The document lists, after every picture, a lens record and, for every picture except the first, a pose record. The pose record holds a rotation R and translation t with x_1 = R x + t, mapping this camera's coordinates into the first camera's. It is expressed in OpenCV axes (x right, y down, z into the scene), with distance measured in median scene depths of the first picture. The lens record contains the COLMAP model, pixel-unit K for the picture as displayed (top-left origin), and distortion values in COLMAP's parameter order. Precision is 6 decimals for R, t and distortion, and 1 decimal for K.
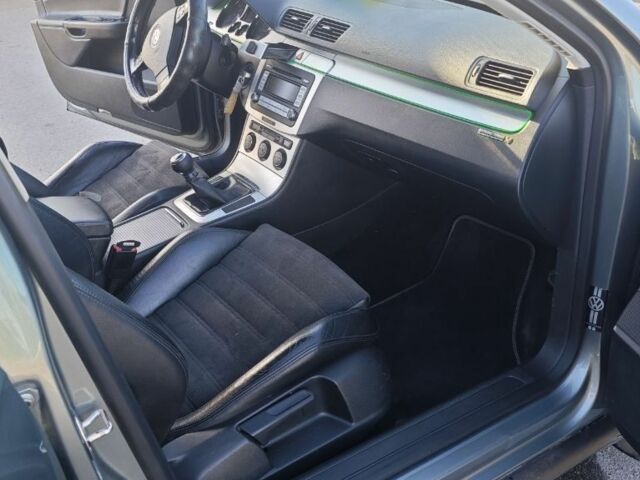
lens RADIAL K [[718.8, 0, 322.6], [0, 718.8, 241.3], [0, 0, 1]] dist [0.090512, -0.168541]
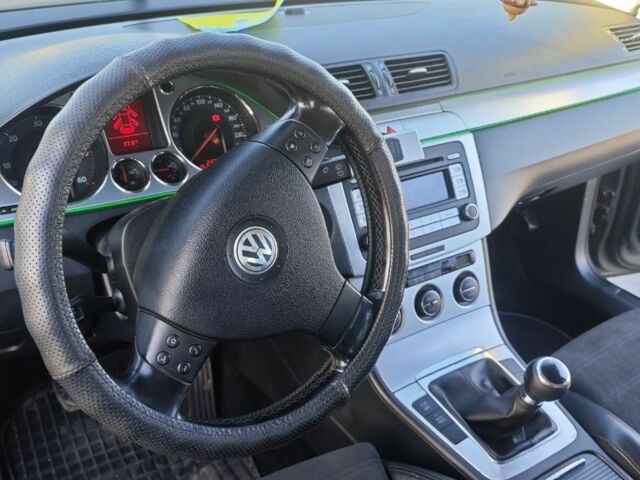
lens RADIAL K [[718.8, 0, 322.6], [0, 718.8, 241.3], [0, 0, 1]] dist [0.090512, -0.168541]
pose [[-0.003663, -0.459593, 0.888122, -0.600101], [0.423737, 0.803739, 0.417673, -0.465189], [-0.905778, 0.377860, 0.191802, 1.003482]]
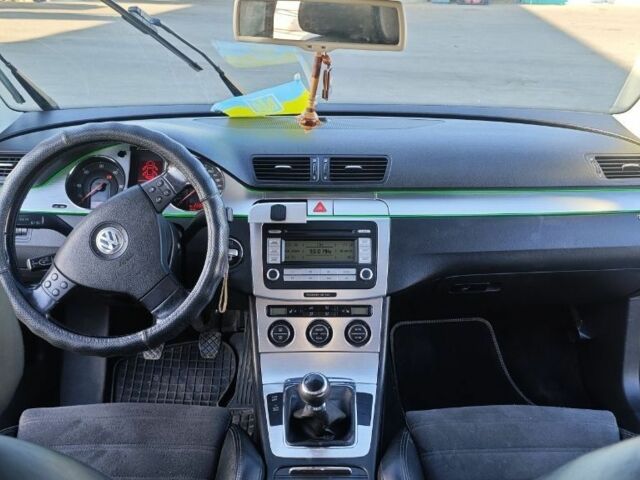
lens RADIAL K [[718.8, 0, 322.6], [0, 718.8, 241.3], [0, 0, 1]] dist [0.090512, -0.168541]
pose [[0.558797, -0.287933, 0.777715, -0.687396], [0.375618, 0.923959, 0.072192, -0.286915], [-0.739363, 0.251783, 0.624458, 0.521622]]
